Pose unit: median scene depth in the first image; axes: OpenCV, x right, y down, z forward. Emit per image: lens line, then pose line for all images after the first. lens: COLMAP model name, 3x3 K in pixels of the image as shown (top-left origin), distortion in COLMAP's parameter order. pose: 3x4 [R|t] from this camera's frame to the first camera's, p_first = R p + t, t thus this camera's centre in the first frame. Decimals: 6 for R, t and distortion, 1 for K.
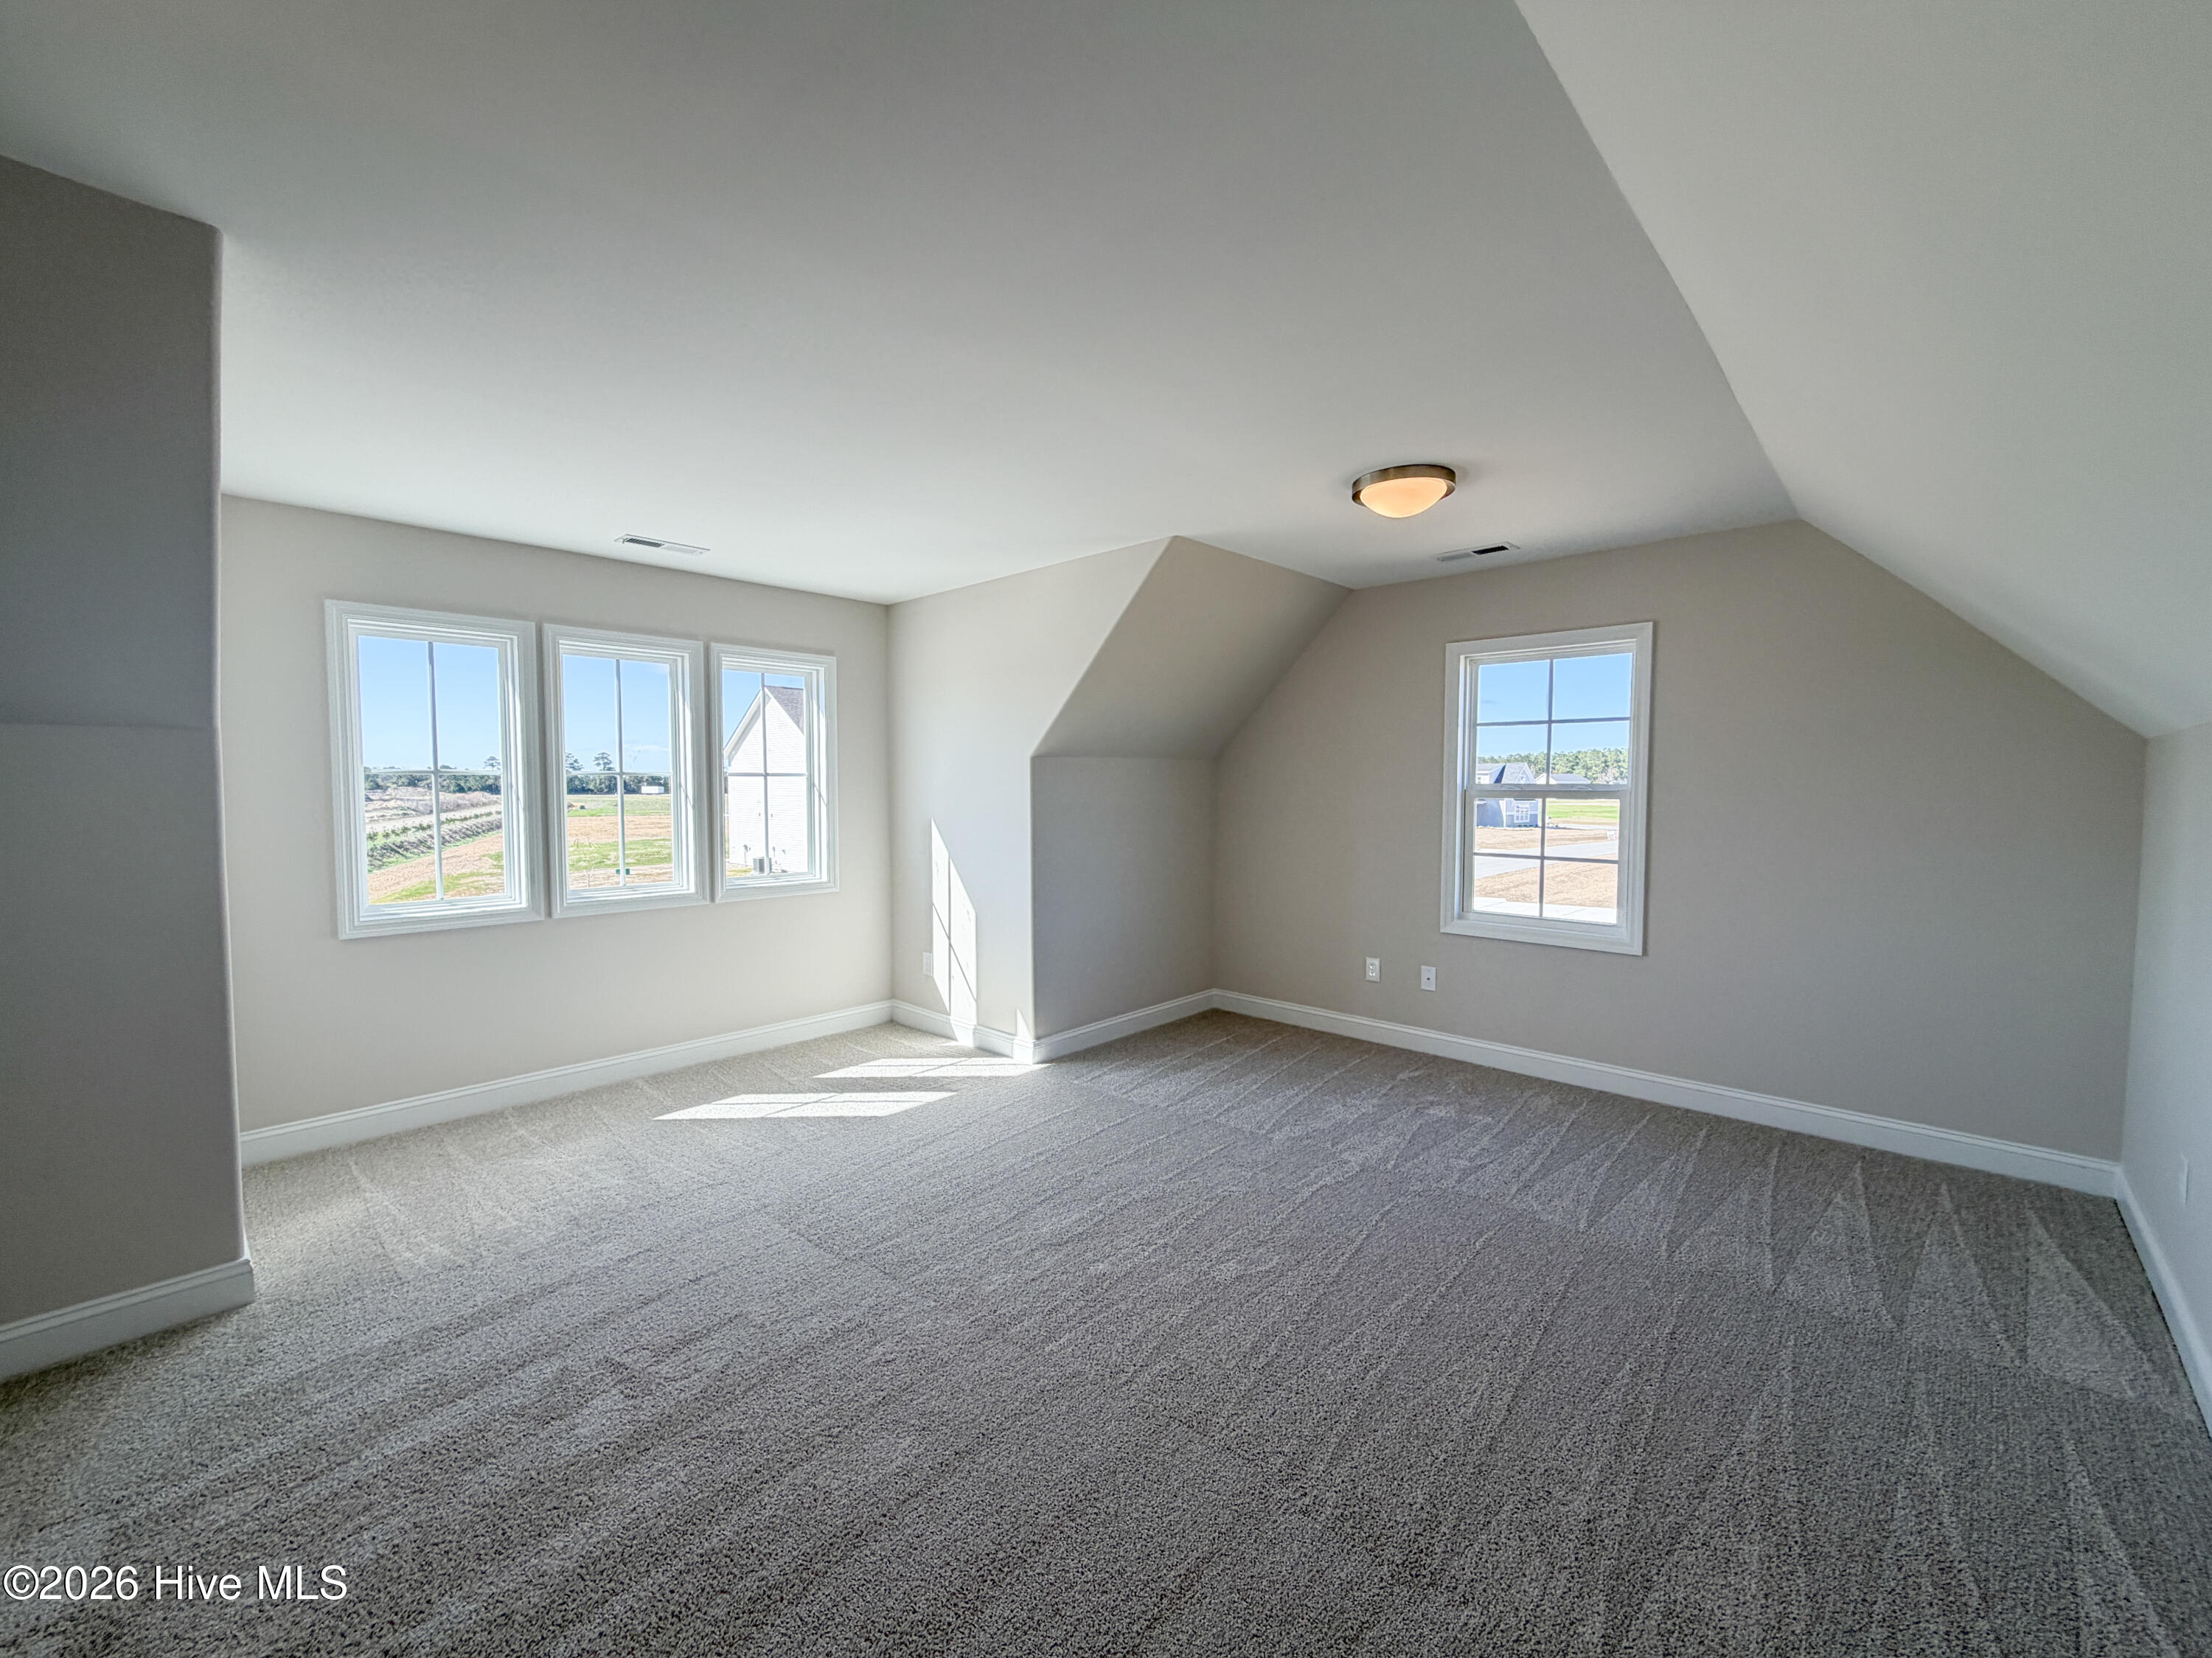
lens RADIAL K [[895.0, 0, 1100.0], [0, 895.0, 829.7], [0, 0, 1]] dist [0.002094, -0.000564]
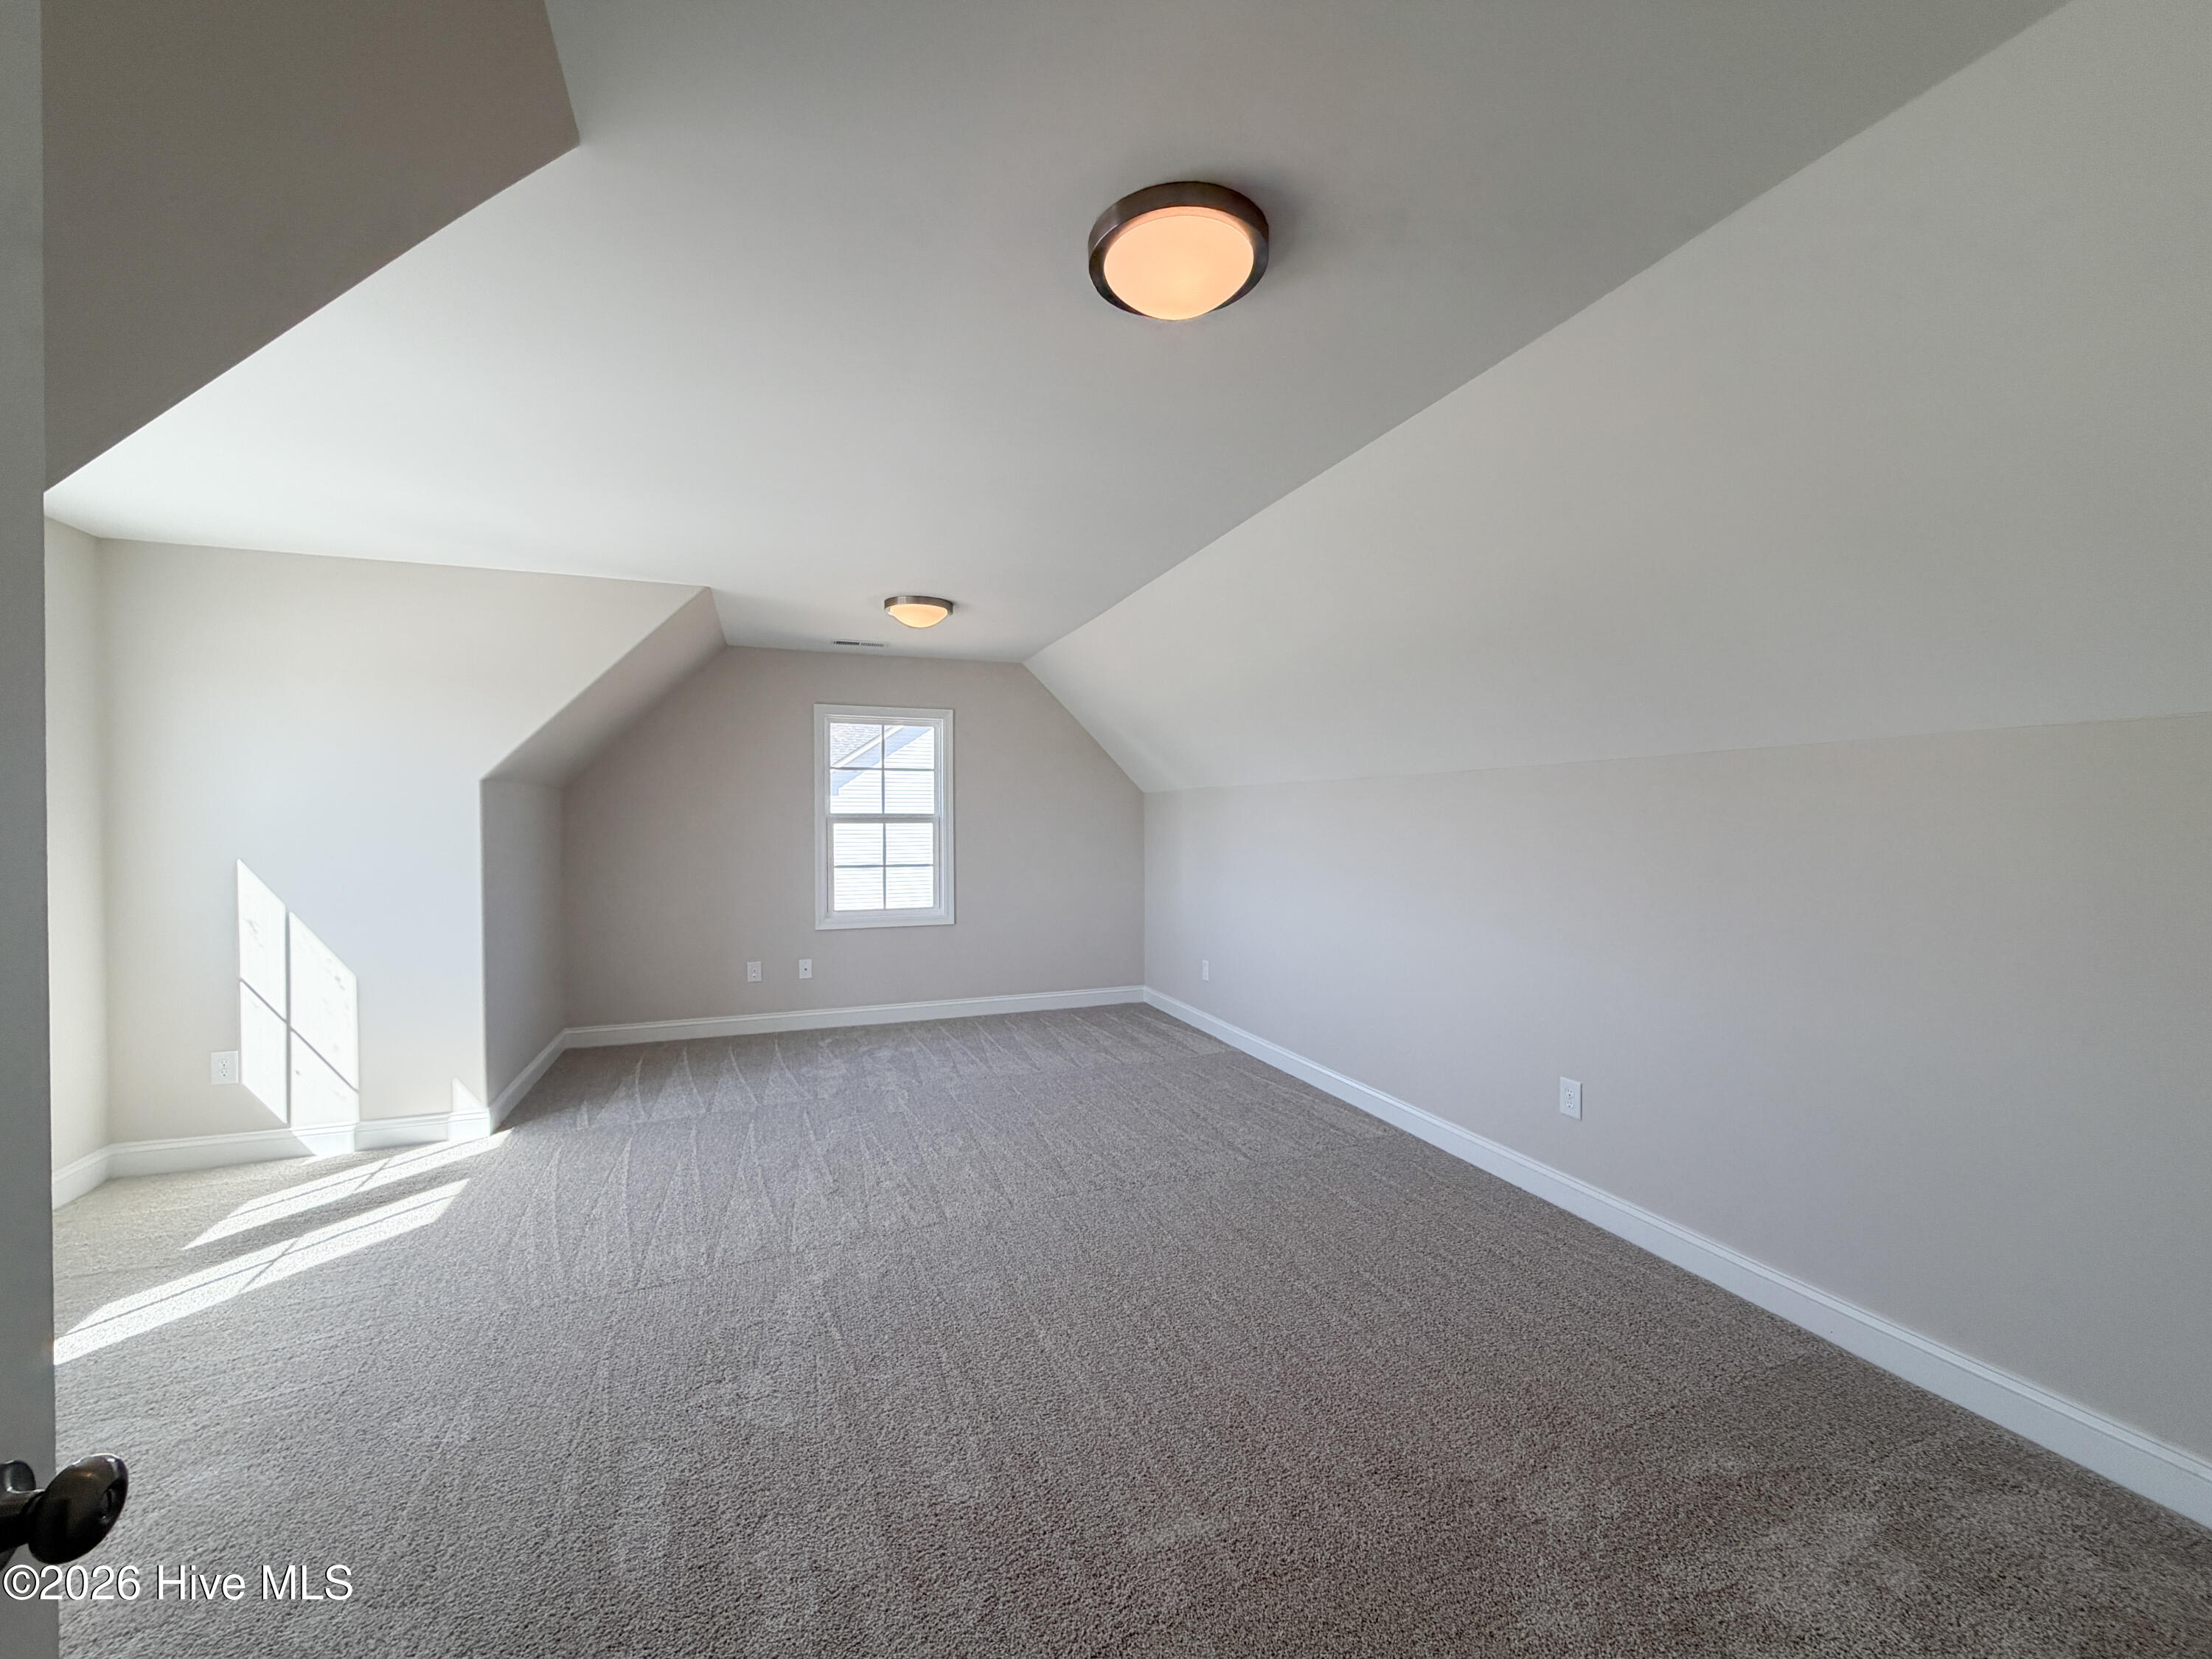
lens RADIAL K [[895.0, 0, 1100.0], [0, 895.0, 830.2], [0, 0, 1]] dist [0.002094, -0.000564]
pose [[0.439108, -0.012869, 0.898342, -0.603068], [0.049803, 0.998709, -0.010037, 0.006545], [-0.897053, 0.049148, 0.439182, 0.082211]]
